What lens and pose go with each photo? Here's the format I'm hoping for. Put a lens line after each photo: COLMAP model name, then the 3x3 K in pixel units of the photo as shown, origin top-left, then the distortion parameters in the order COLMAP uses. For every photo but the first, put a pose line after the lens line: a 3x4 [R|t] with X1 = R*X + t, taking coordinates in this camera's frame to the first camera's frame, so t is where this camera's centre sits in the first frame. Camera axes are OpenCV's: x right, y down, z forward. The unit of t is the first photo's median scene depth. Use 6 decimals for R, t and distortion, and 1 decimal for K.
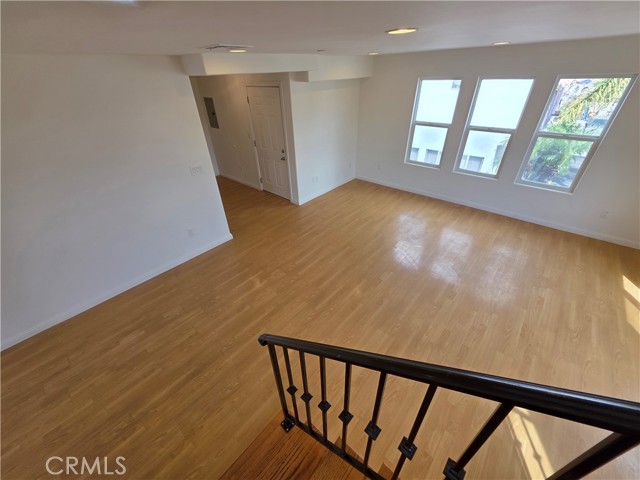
lens RADIAL K [[253.7, 0, 320.2], [0, 253.7, 238.6], [0, 0, 1]] dist [0.000565, 0.000350]
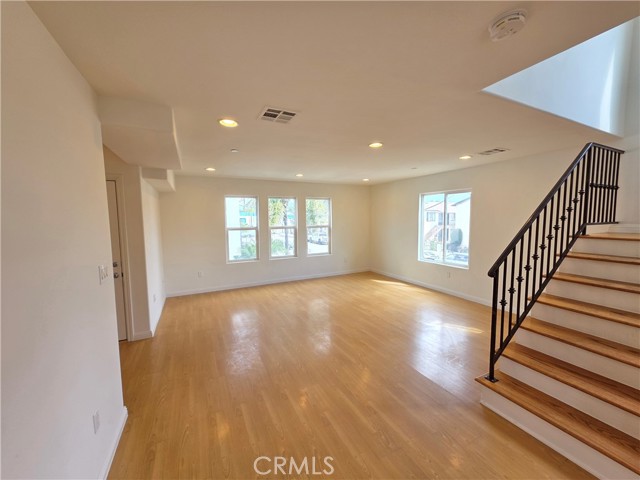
lens RADIAL K [[253.7, 0, 317.5], [0, 253.7, 239.8], [0, 0, 1]] dist [0.000565, 0.000350]
pose [[0.378407, -0.051166, 0.924224, -0.686629], [0.511214, 0.843935, -0.162587, -0.021498], [-0.771666, 0.534000, 0.345507, 0.392537]]
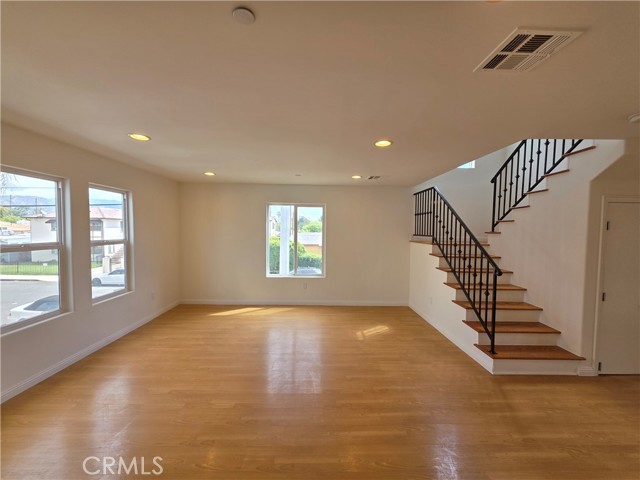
lens RADIAL K [[253.7, 0, 318.7], [0, 253.7, 240.0], [0, 0, 1]] dist [0.000565, 0.000350]
pose [[-0.676082, -0.006330, 0.736800, -0.254454], [0.415863, 0.822194, 0.388657, -0.421792], [-0.608253, 0.569172, -0.553238, 0.974295]]
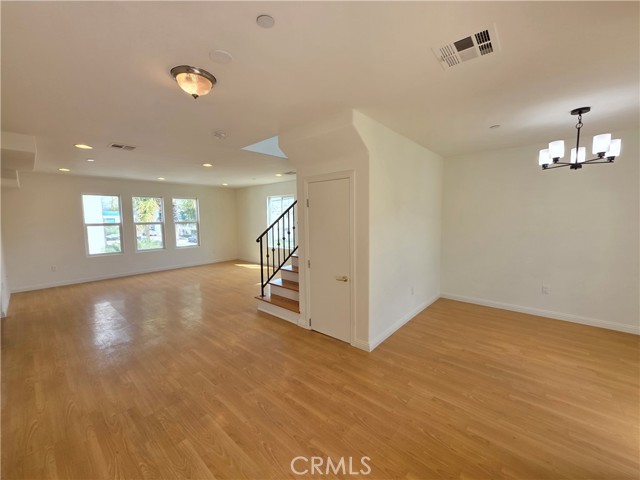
lens RADIAL K [[253.7, 0, 317.7], [0, 253.7, 241.1], [0, 0, 1]] dist [0.000565, 0.000350]
pose [[-0.007389, -0.061512, 0.998079, -1.094519], [0.561431, 0.825691, 0.055044, 0.215809], [-0.827490, 0.560759, 0.028434, 0.106705]]
